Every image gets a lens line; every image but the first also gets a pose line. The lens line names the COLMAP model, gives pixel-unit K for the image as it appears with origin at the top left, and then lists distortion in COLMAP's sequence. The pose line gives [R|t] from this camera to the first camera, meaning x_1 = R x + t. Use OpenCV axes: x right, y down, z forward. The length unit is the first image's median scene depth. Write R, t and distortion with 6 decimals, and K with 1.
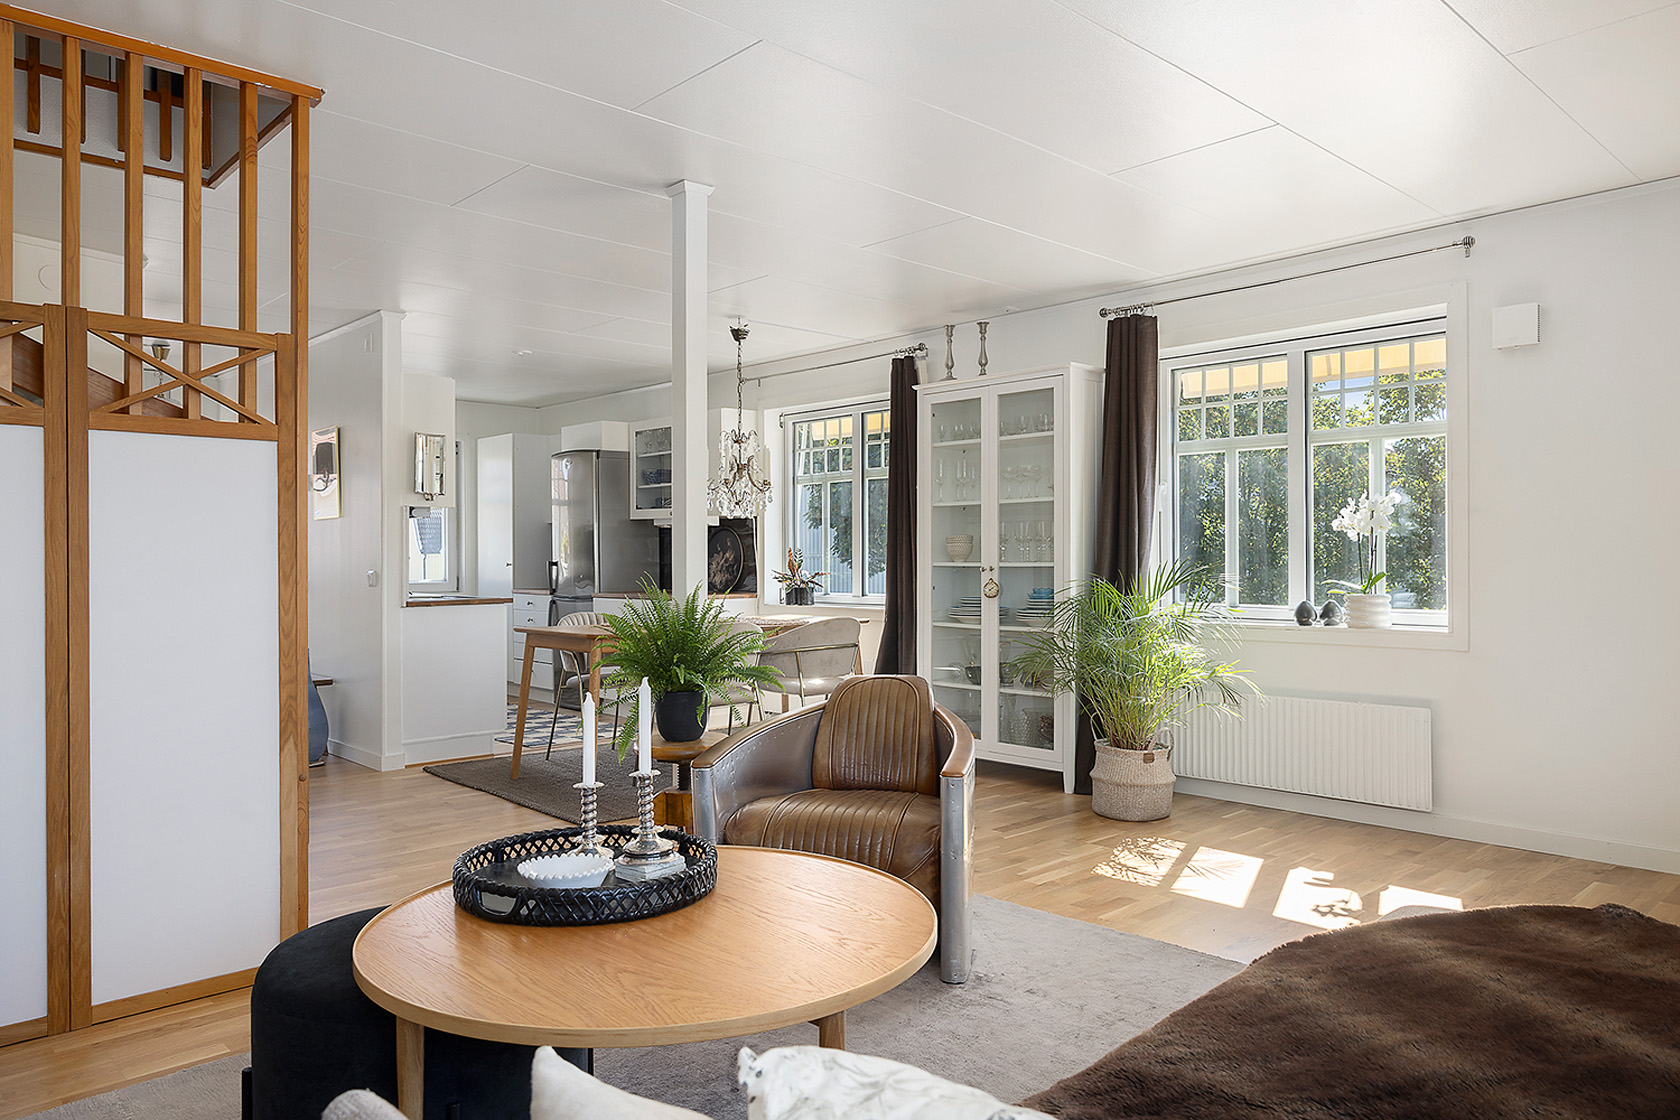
lens RADIAL K [[1147.6, 0, 846.5], [0, 1147.6, 560.4], [0, 0, 1]] dist [-0.007344, -0.003203]
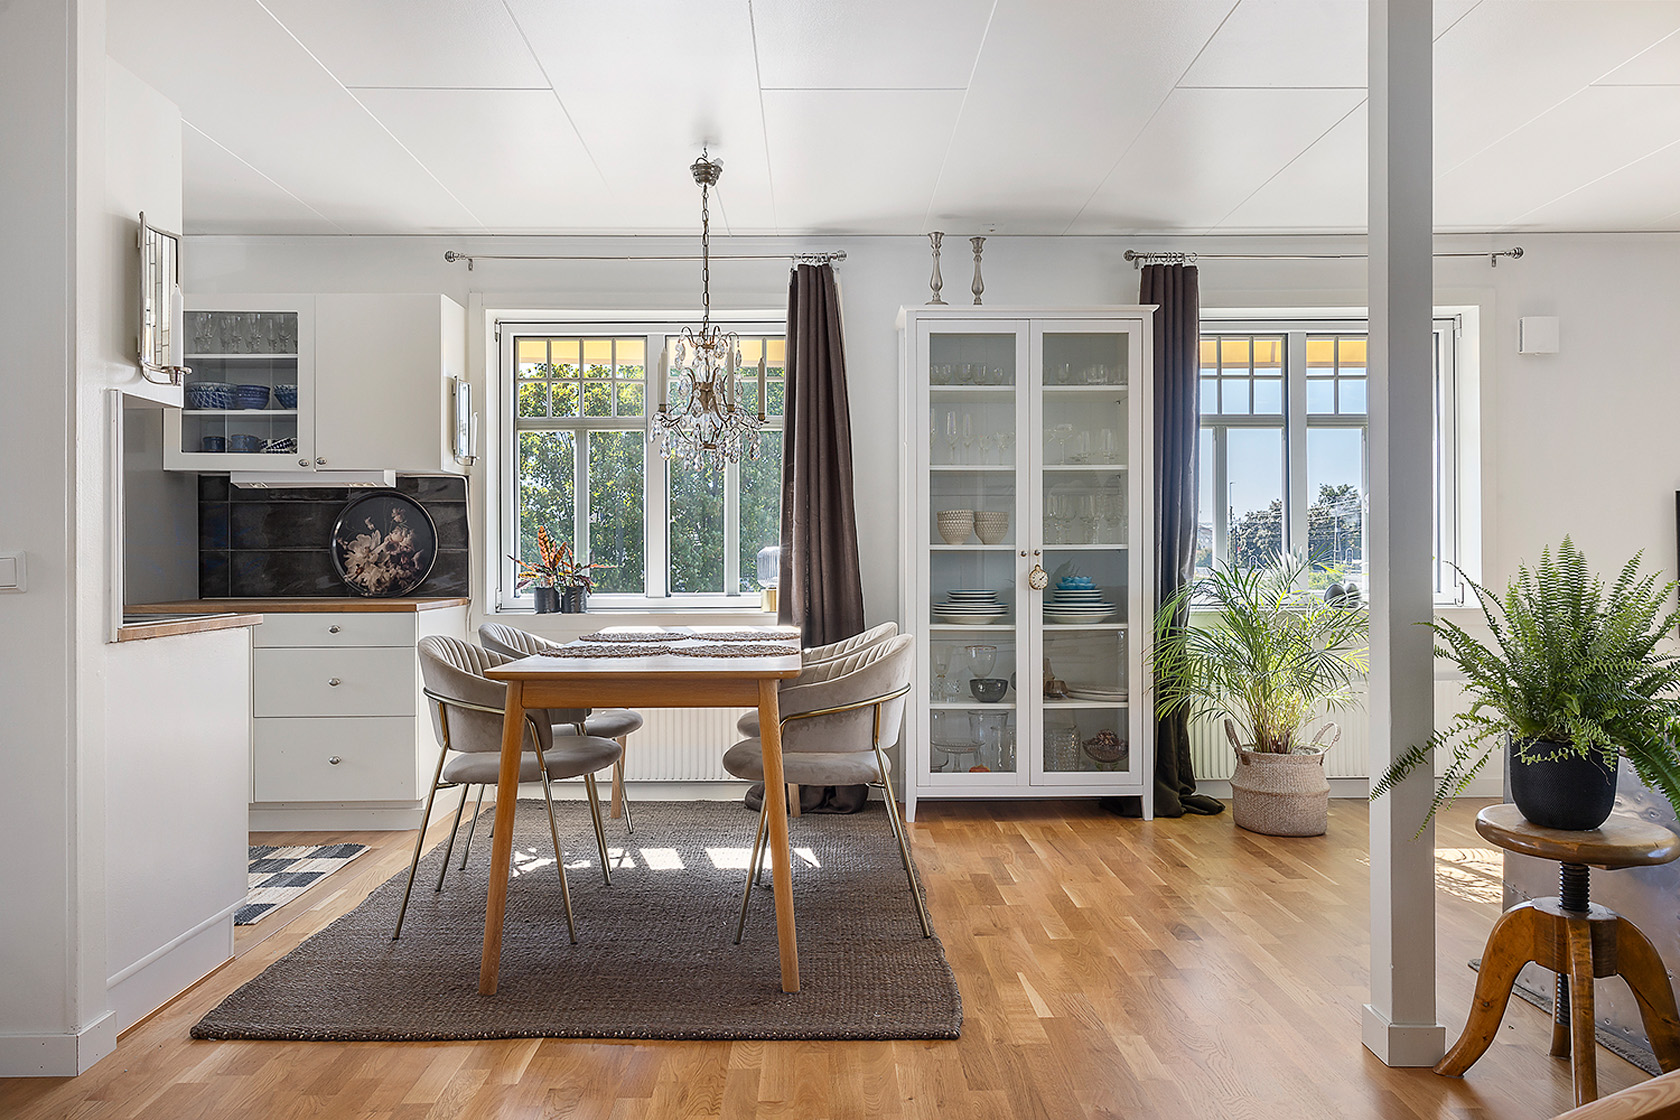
lens RADIAL K [[1147.6, 0, 845.5], [0, 1147.6, 578.1], [0, 0, 1]] dist [-0.007344, -0.003203]
pose [[0.672088, -0.016572, 0.740286, -0.471838], [0.001744, 0.999782, 0.020798, 0.006349], [-0.740469, -0.012687, 0.671971, 0.489102]]
